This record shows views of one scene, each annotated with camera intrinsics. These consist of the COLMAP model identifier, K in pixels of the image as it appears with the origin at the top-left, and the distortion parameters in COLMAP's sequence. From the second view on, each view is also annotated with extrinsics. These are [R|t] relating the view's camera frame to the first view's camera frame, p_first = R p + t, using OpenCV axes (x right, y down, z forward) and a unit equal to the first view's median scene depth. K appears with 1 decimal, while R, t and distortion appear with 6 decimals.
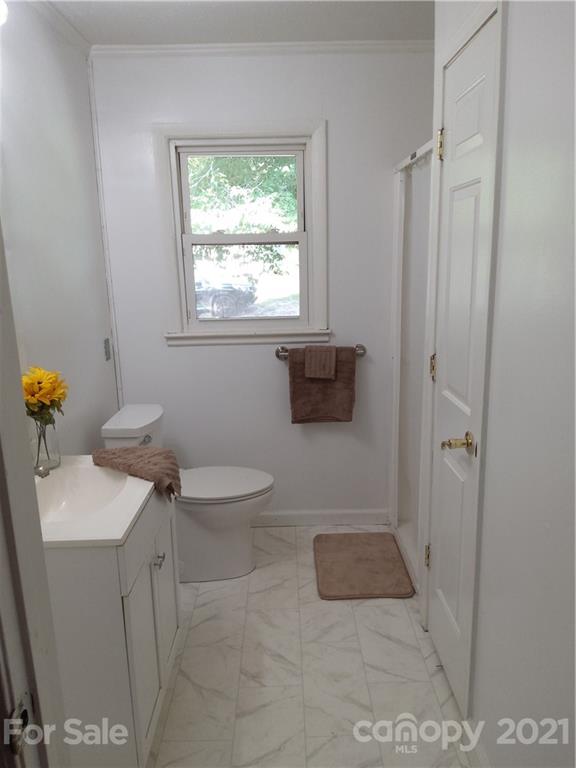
lens RADIAL K [[580.9, 0, 289.1], [0, 580.9, 383.0], [0, 0, 1]] dist [0.080198, -0.125797]
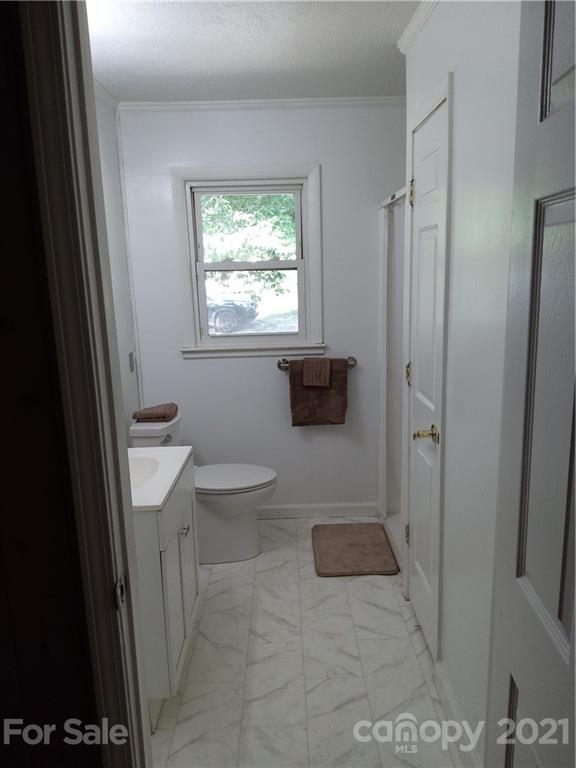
lens RADIAL K [[580.9, 0, 290.8], [0, 580.9, 387.1], [0, 0, 1]] dist [0.080198, -0.125797]
pose [[0.999979, -0.006109, 0.002011, 0.000314], [0.006145, 0.999810, -0.018524, 0.016420], [-0.001897, 0.018536, 0.999826, -0.160213]]
